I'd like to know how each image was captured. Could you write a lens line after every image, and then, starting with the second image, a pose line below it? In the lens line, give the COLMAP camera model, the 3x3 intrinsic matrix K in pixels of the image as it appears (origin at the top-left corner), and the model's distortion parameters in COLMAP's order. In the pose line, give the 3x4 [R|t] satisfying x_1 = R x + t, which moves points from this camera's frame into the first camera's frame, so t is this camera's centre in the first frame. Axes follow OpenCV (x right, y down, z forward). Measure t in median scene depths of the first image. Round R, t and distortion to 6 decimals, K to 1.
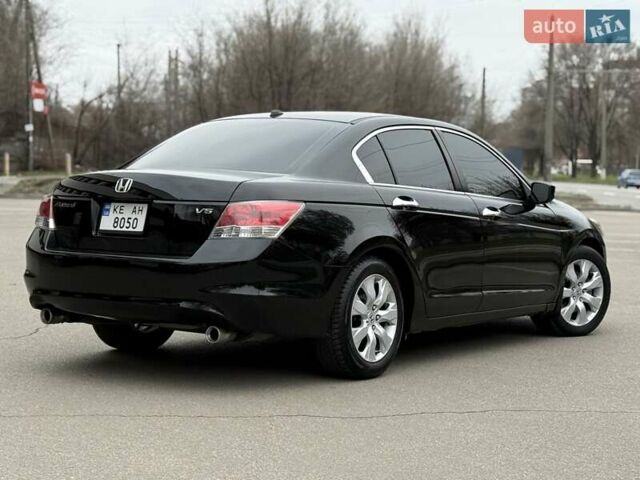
lens RADIAL K [[1349.8, 0, 320.0], [0, 1349.8, 240.0], [0, 0, 1]] dist [0.136972, 0.180178]
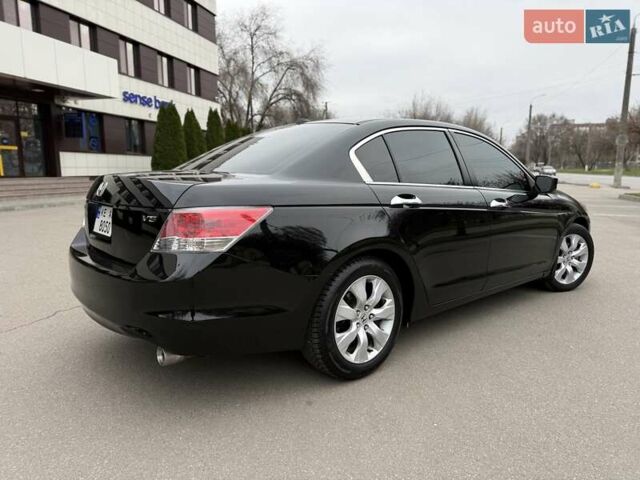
lens RADIAL K [[441.9, 0, 320.0], [0, 441.9, 240.0], [0, 0, 1]] dist [0.110186, -0.169058]
pose [[0.966683, 0.021718, -0.255054, 0.087613], [0.004903, 0.994640, 0.103279, -0.033369], [0.255930, -0.101088, 0.961395, 0.667099]]
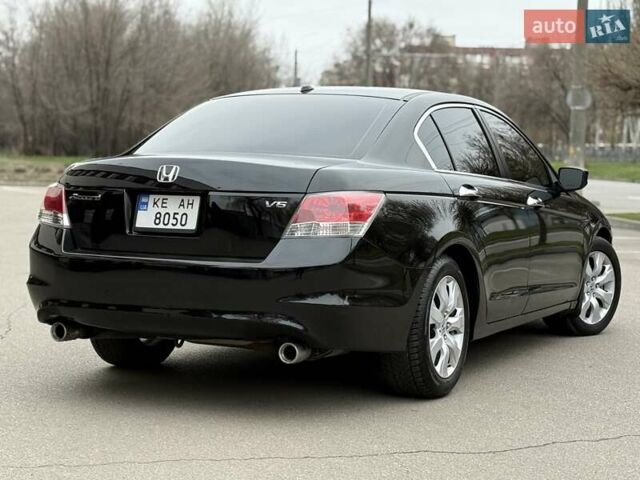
lens RADIAL K [[1349.8, 0, 320.0], [0, 1349.8, 240.0], [0, 0, 1]] dist [0.136972, 0.180178]
pose [[0.988646, -0.010656, 0.149887, -0.164365], [0.008713, 0.999869, 0.013614, -0.009593], [-0.150012, -0.012153, 0.988609, 0.157317]]
